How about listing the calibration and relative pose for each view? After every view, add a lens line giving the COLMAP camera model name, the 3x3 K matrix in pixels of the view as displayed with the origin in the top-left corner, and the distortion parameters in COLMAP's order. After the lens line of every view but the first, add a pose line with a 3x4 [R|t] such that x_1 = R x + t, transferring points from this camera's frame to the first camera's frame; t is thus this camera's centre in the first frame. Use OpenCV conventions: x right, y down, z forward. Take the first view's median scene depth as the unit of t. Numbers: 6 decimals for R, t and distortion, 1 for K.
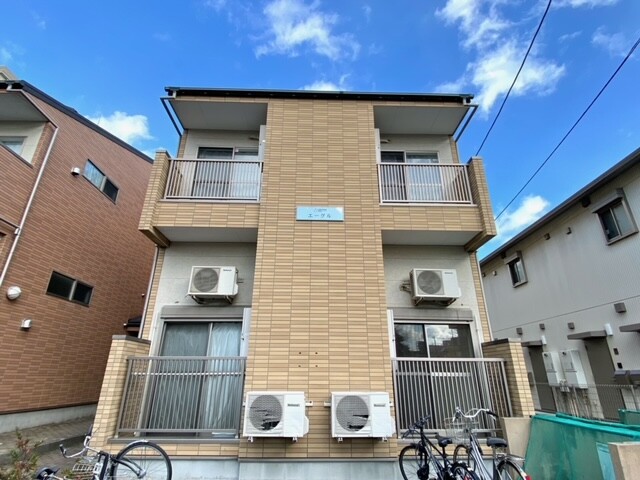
lens RADIAL K [[320.3, 0, 321.5], [0, 320.3, 244.0], [0, 0, 1]] dist [0.013069, -0.002157]
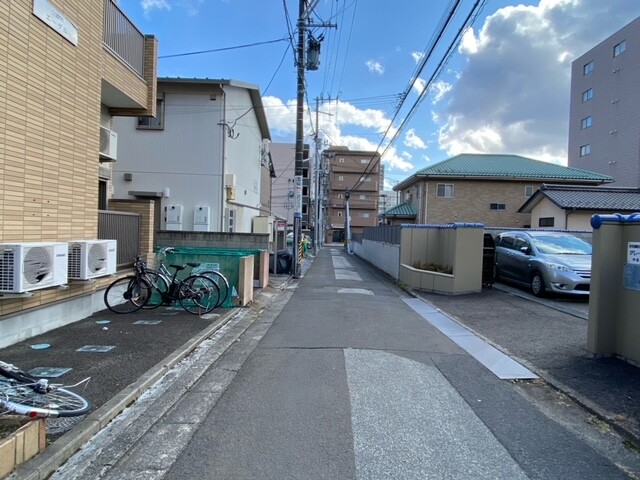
lens RADIAL K [[389.2, 0, 323.2], [0, 389.2, 239.3], [0, 0, 1]] dist [0.027898, -0.016659]
pose [[0.021703, -0.024867, 0.999455, -0.906141], [-0.399563, 0.916165, 0.031471, 0.089907], [-0.916449, -0.400028, 0.009947, 0.233169]]
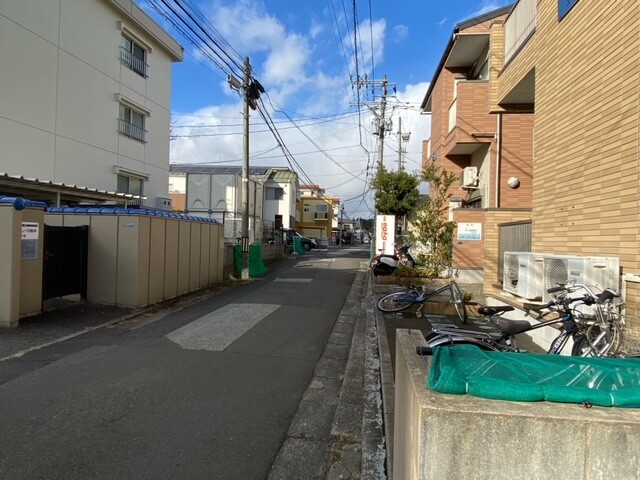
lens RADIAL K [[399.8, 0, 319.9], [0, 399.8, 239.0], [0, 0, 1]] dist [-0.002372, -0.000631]
pose [[-0.133807, -0.015288, -0.990890, 0.806992], [0.340664, 0.938238, -0.060478, 0.230102], [0.930615, -0.345653, -0.120334, 0.476738]]
